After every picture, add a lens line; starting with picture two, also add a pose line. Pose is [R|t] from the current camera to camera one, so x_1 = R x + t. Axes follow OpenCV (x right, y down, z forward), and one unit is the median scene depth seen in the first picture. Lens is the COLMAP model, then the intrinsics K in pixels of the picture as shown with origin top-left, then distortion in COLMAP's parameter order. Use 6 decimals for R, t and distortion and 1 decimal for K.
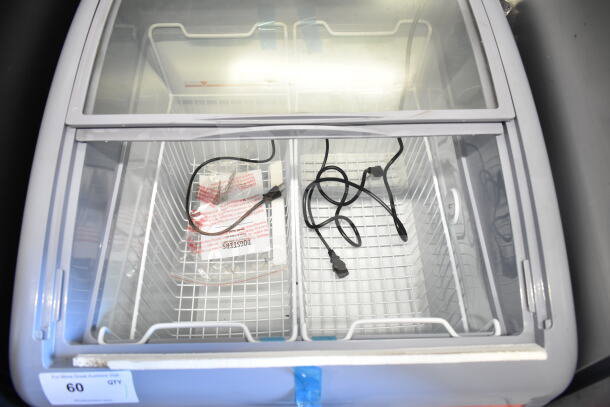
lens RADIAL K [[465.0, 0, 305.0], [0, 465.0, 203.5], [0, 0, 1]] dist [0.073788, -0.089751]
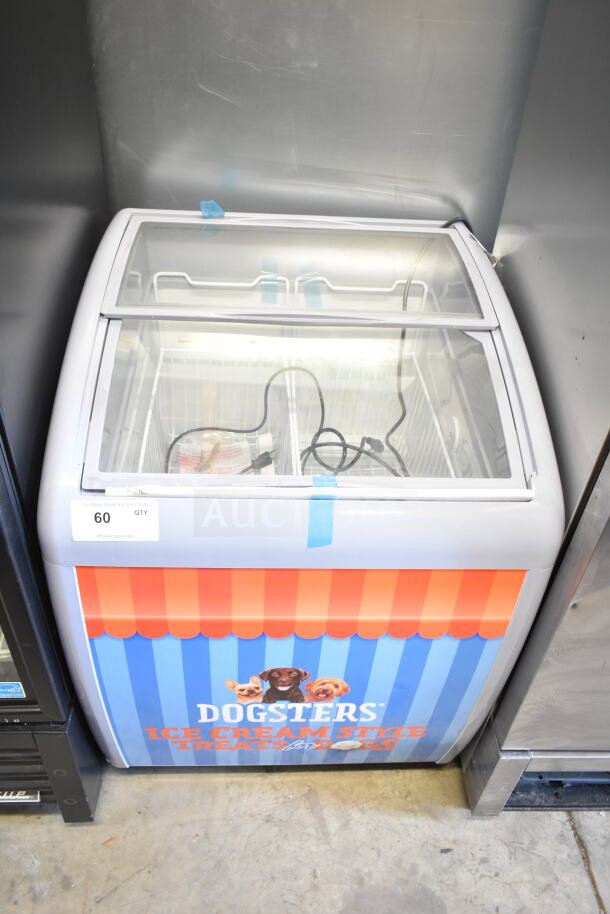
lens RADIAL K [[696.7, 0, 305.0], [0, 696.7, 457.0], [0, 0, 1]] dist [0.073788, -0.089751]
pose [[0.997648, 0.032954, 0.060102, -0.077298], [-0.013588, 0.954523, -0.297828, 0.422271], [-0.067183, 0.296311, 0.952726, -0.332866]]
